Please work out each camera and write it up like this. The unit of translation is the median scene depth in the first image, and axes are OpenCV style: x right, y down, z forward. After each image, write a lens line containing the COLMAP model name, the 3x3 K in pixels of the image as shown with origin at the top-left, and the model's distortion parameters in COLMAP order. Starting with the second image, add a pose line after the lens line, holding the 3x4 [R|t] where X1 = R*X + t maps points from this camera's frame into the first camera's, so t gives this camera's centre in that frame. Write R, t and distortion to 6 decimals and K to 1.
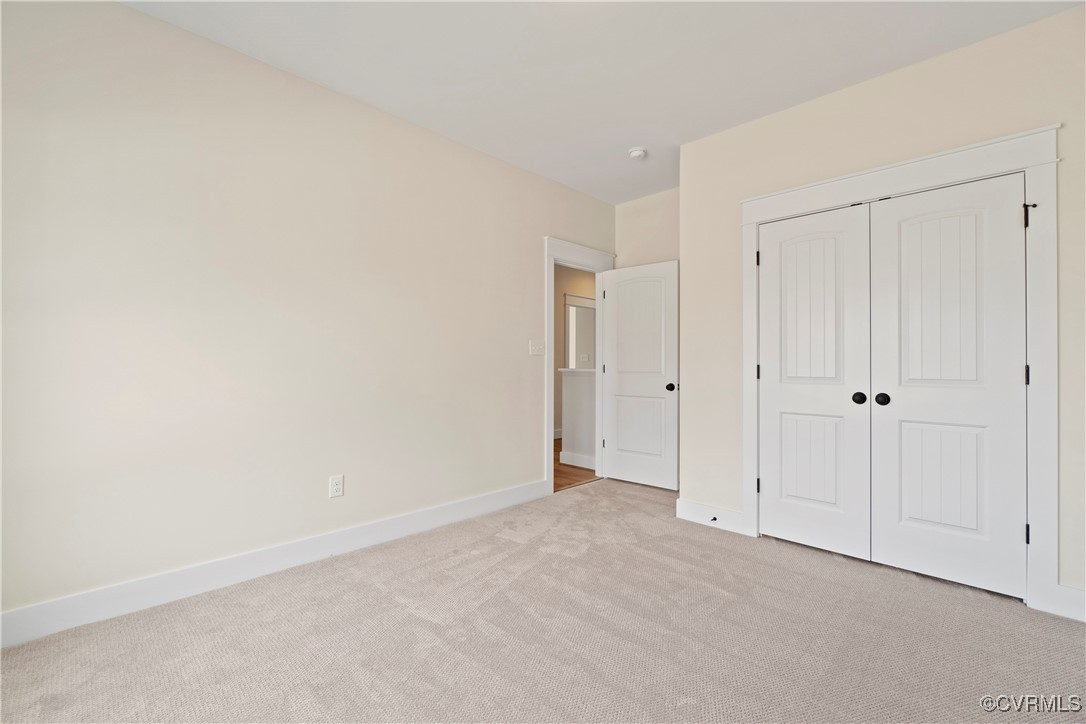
lens RADIAL K [[388.6, 0, 541.8], [0, 388.6, 362.4], [0, 0, 1]] dist [0.000258, 0.000006]
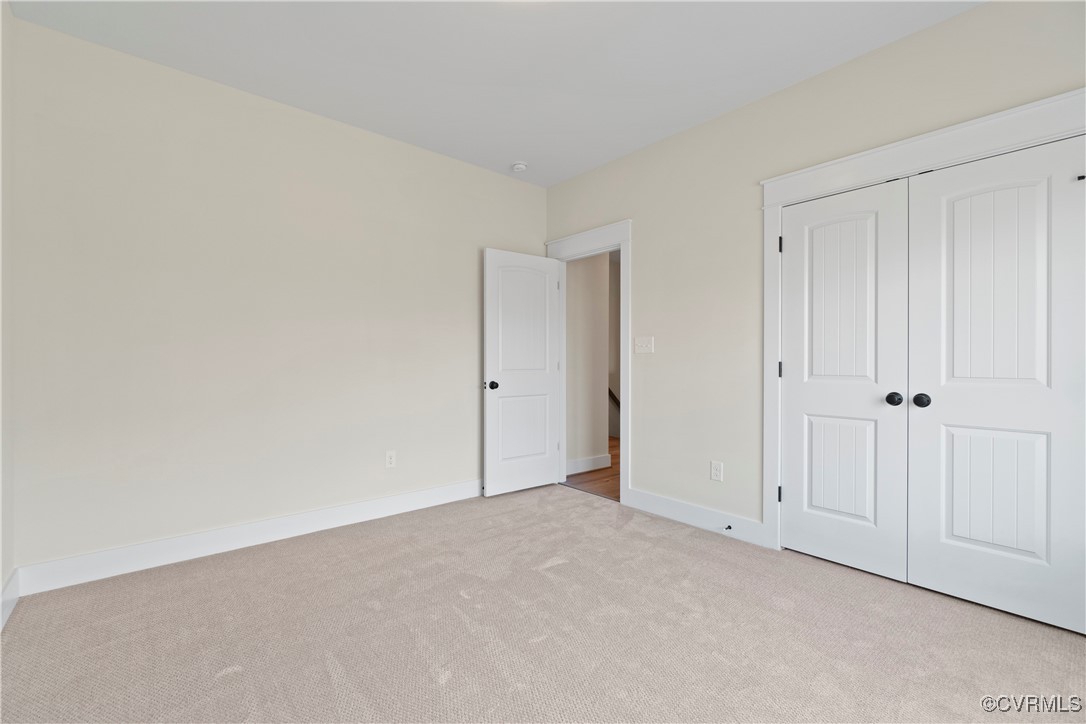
lens RADIAL K [[472.2, 0, 548.7], [0, 472.2, 360.3], [0, 0, 1]] dist [-0.011336, -0.000742]
pose [[0.984760, -0.003038, -0.173890, 0.228552], [0.003510, 0.999991, 0.002405, -0.001485], [0.173881, -0.002979, 0.984762, -0.192038]]
